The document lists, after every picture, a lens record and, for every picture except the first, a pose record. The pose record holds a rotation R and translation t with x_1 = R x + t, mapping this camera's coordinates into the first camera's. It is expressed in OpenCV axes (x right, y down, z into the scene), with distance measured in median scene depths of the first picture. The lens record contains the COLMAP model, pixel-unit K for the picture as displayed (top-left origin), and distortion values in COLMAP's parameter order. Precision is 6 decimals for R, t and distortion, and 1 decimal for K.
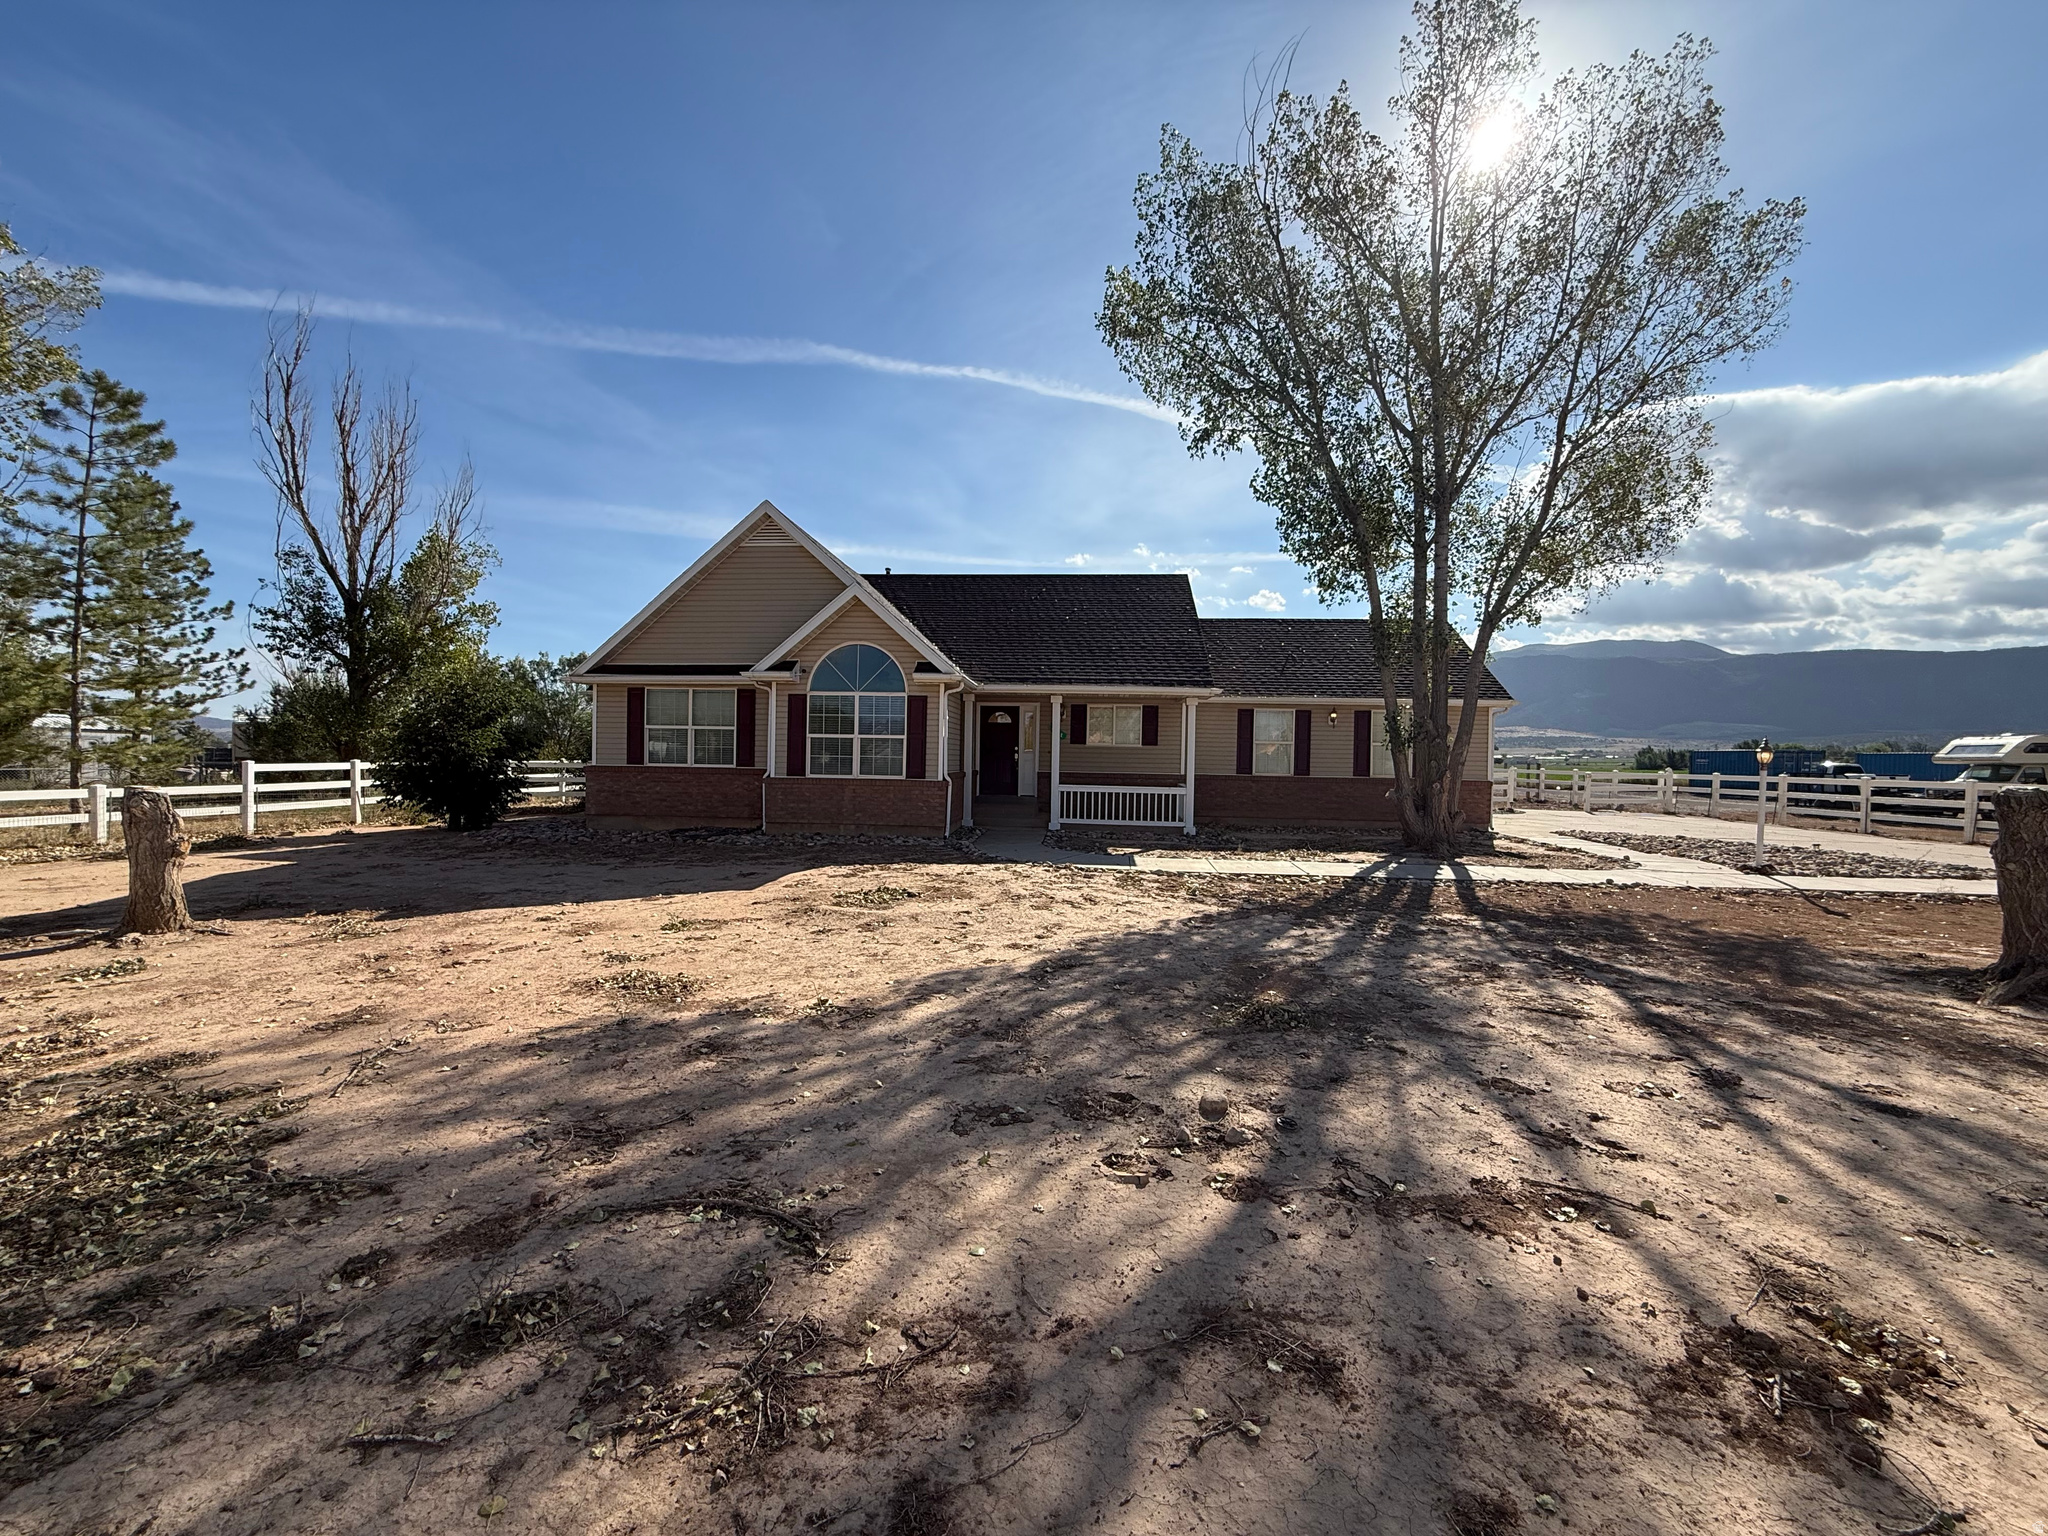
lens RADIAL K [[814.5, 0, 1022.5], [0, 814.5, 811.5], [0, 0, 1]] dist [-0.001615, 0.001067]
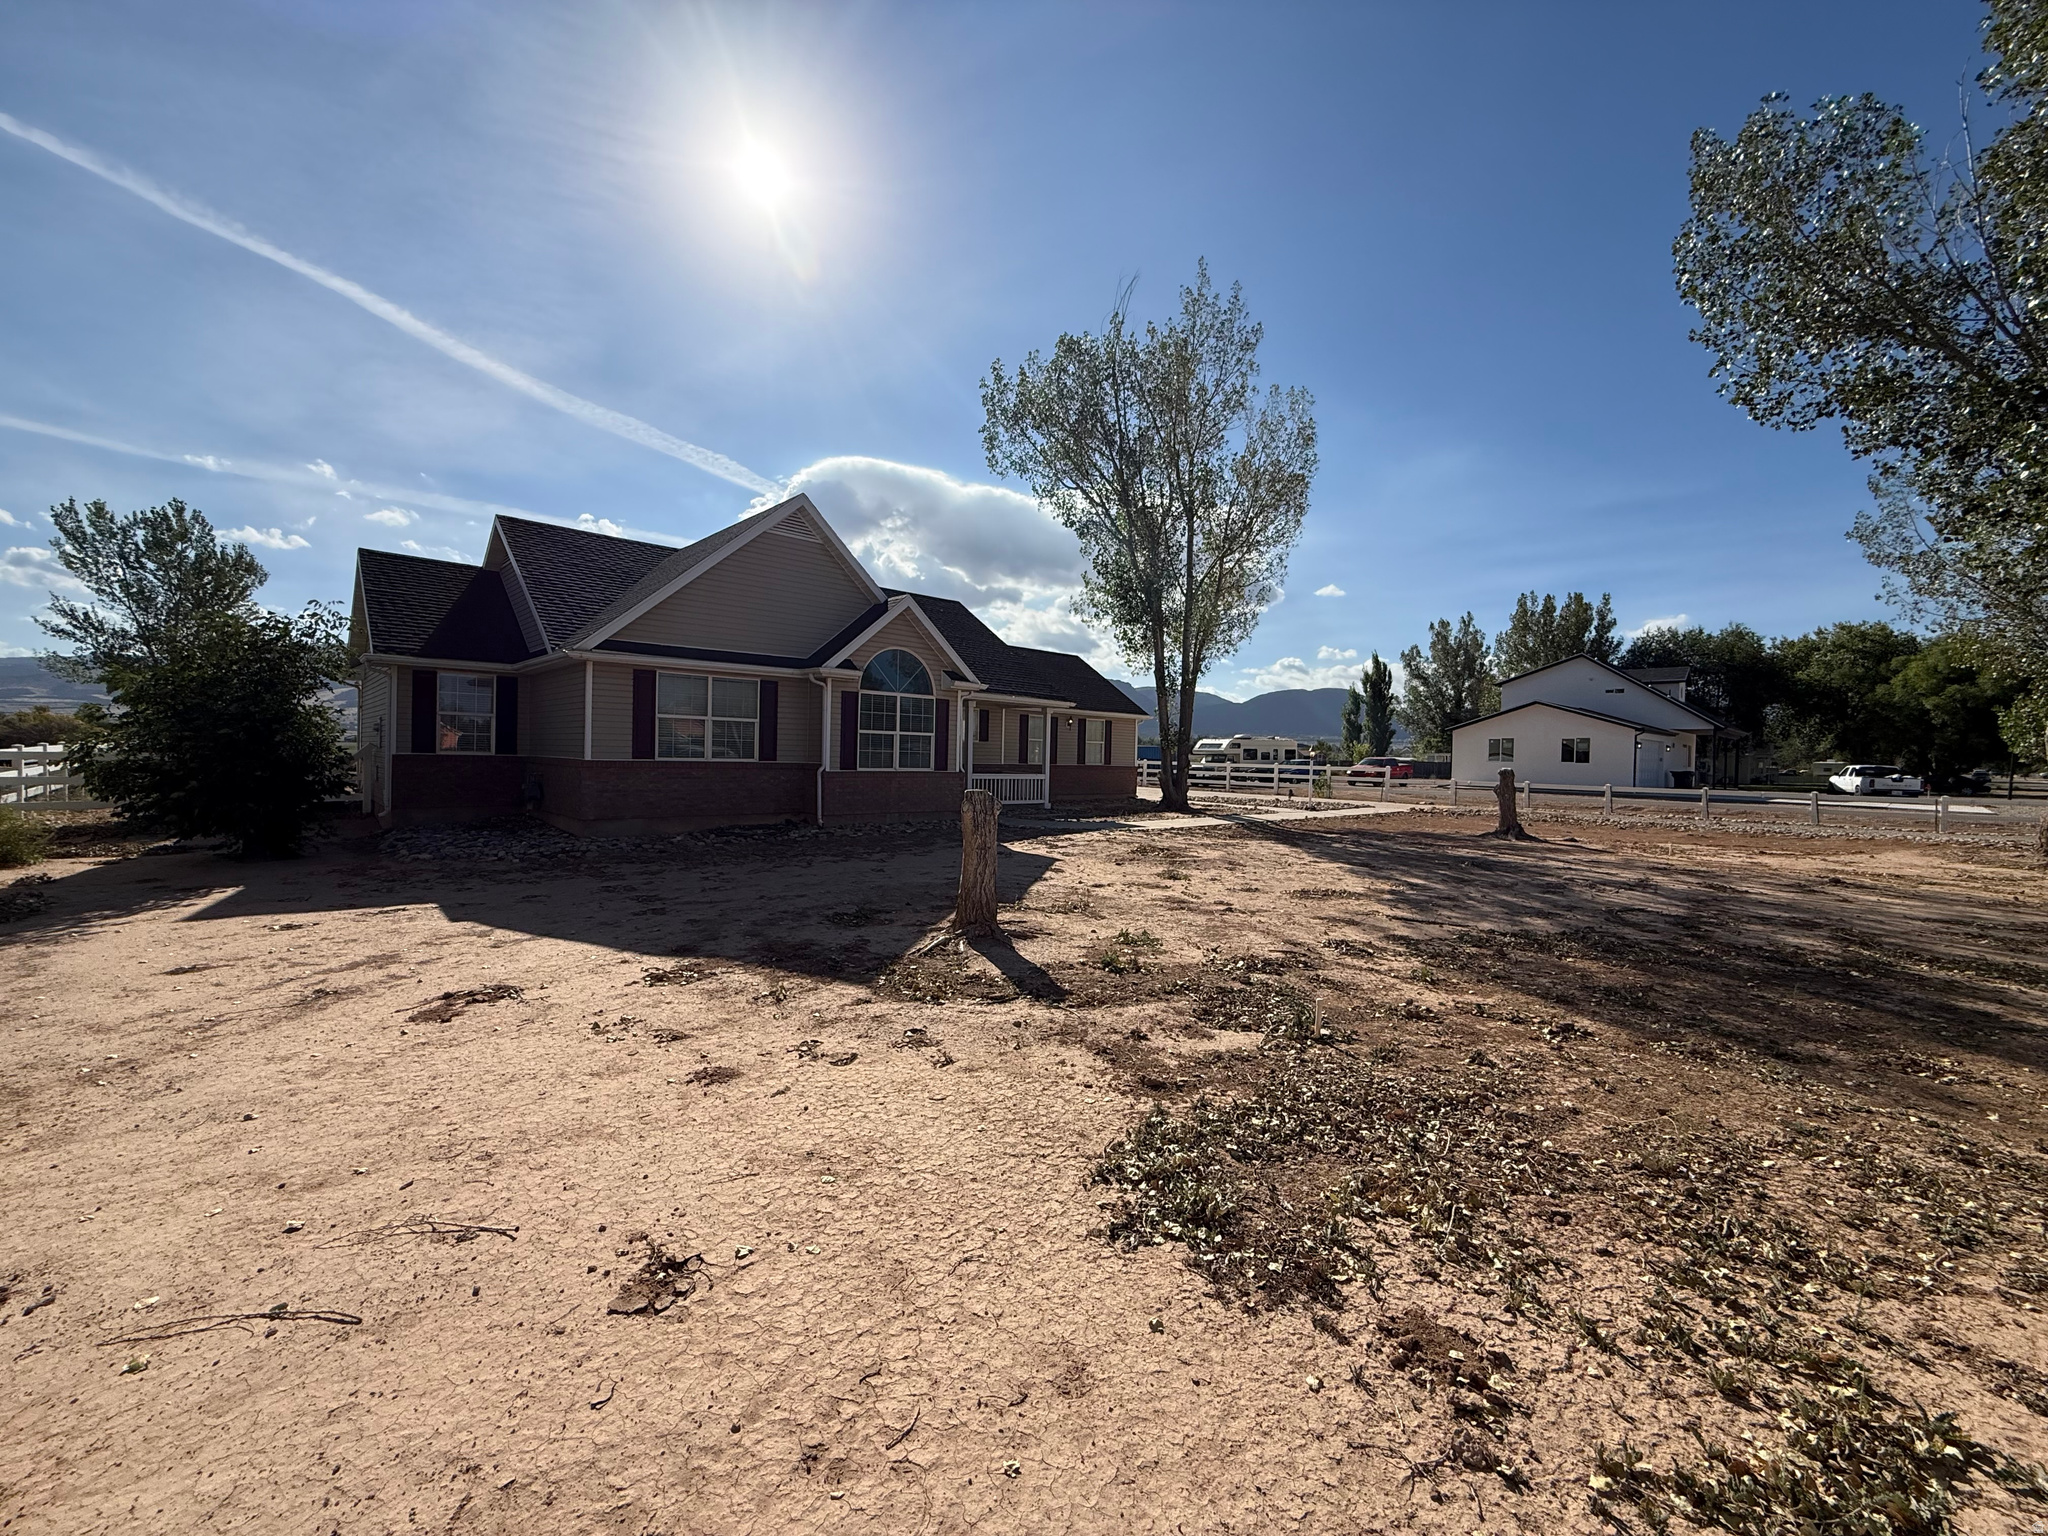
lens RADIAL K [[814.5, 0, 1016.2], [0, 814.5, 805.5], [0, 0, 1]] dist [-0.001615, 0.001067]
pose [[0.690932, -0.038988, 0.721868, -0.829484], [0.032272, 0.999213, 0.023079, -0.014670], [-0.722199, 0.007350, 0.691646, 0.121413]]
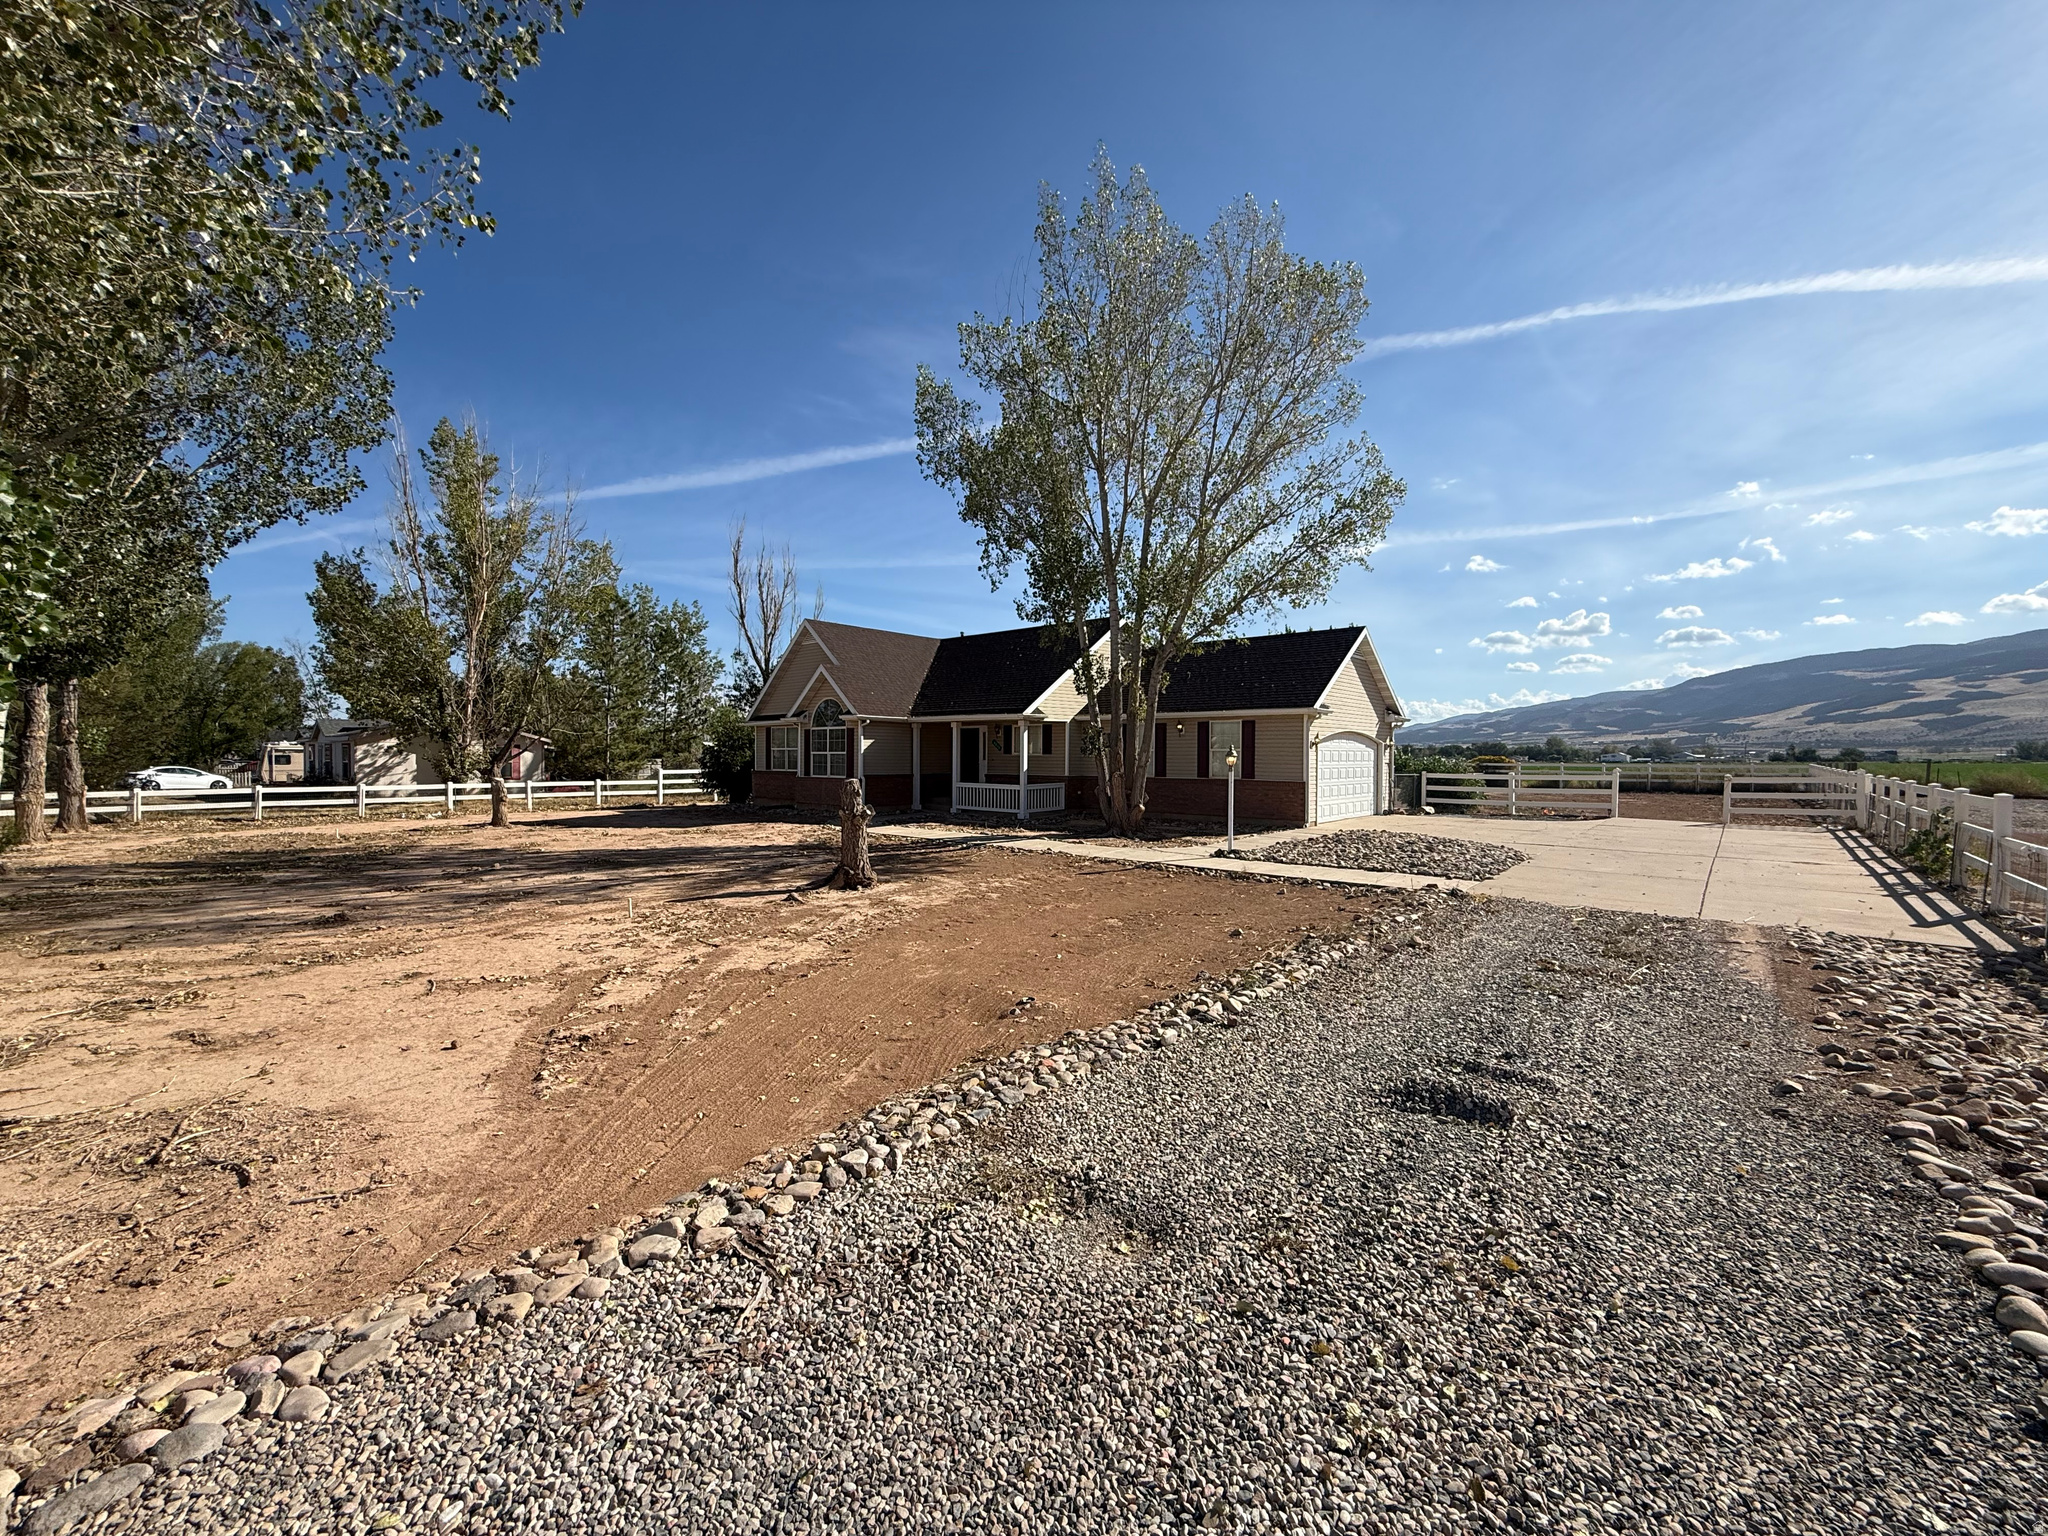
lens RADIAL K [[814.5, 0, 1030.3], [0, 814.5, 766.7], [0, 0, 1]] dist [-0.001615, 0.001067]
pose [[0.799861, -0.002949, -0.600178, 1.037668], [-0.032469, 0.998311, -0.048177, 0.000425], [0.599307, 0.058022, 0.798414, -0.063388]]
